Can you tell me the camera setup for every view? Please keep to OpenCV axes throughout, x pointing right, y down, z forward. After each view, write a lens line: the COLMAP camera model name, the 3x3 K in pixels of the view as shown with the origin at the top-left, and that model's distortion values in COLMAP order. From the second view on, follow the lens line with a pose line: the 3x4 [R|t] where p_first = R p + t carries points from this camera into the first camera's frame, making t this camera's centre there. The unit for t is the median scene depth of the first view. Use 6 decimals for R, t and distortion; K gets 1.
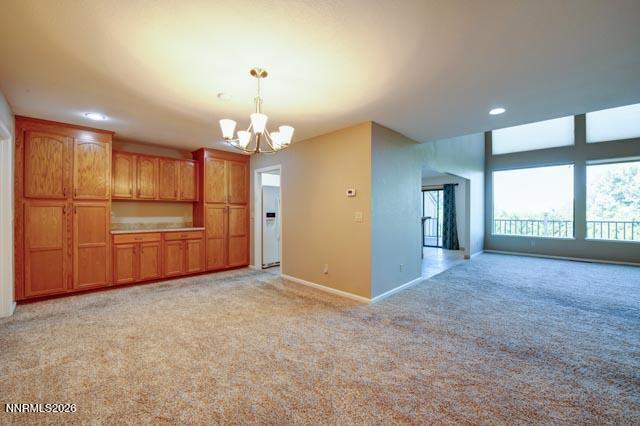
lens RADIAL K [[261.1, 0, 320.0], [0, 261.1, 213.0], [0, 0, 1]] dist [-0.011253, 0.000506]
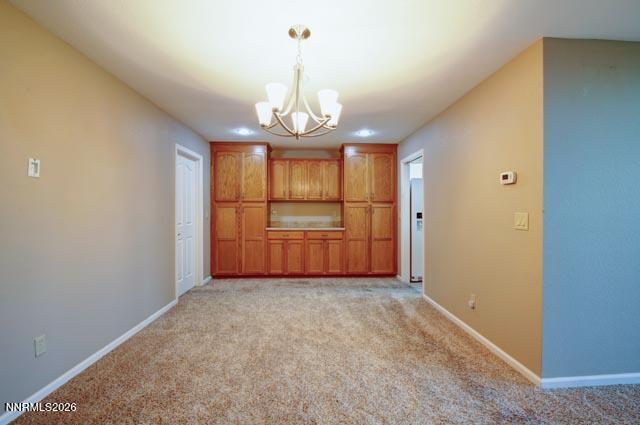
lens RADIAL K [[275.2, 0, 320.0], [0, 275.2, 212.5], [0, 0, 1]] dist [-0.010175, -0.000307]
pose [[0.728552, 0.003897, -0.684980, 0.214865], [-0.003090, 0.999992, 0.002402, -0.002975], [0.684984, 0.000367, 0.728558, 0.261271]]
